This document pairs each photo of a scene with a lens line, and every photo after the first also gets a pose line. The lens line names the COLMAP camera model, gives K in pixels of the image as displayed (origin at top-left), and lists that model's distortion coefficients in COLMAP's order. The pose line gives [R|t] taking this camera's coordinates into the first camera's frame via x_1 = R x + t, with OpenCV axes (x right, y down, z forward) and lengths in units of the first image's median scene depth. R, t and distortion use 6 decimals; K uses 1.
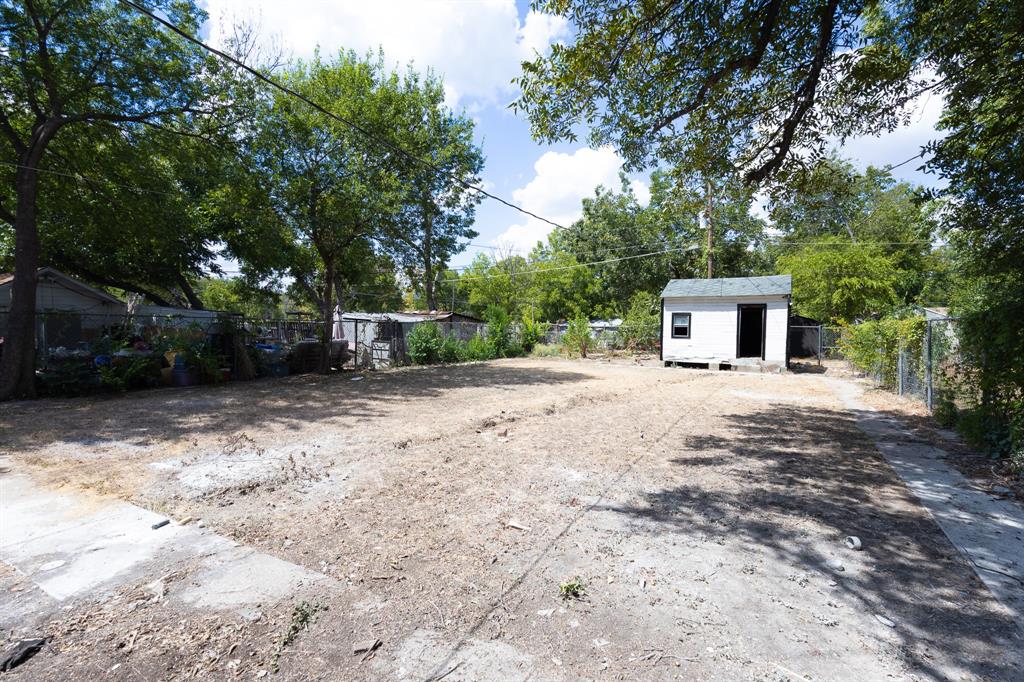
lens RADIAL K [[481.0, 0, 515.2], [0, 481.0, 337.0], [0, 0, 1]] dist [-0.002376, -0.002534]
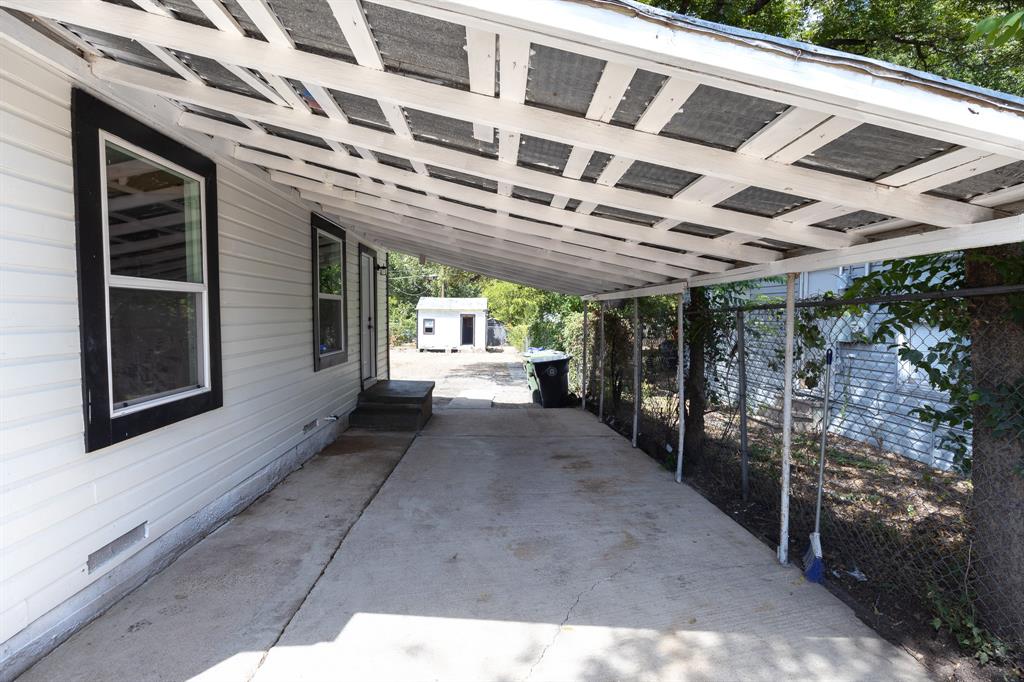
lens RADIAL K [[481.0, 0, 513.2], [0, 481.0, 341.6], [0, 0, 1]] dist [-0.002376, -0.002534]
pose [[0.844591, -0.017060, 0.535140, -0.288380], [0.006606, 0.999748, 0.021445, -0.006289], [-0.535371, -0.014576, 0.844491, -0.534094]]
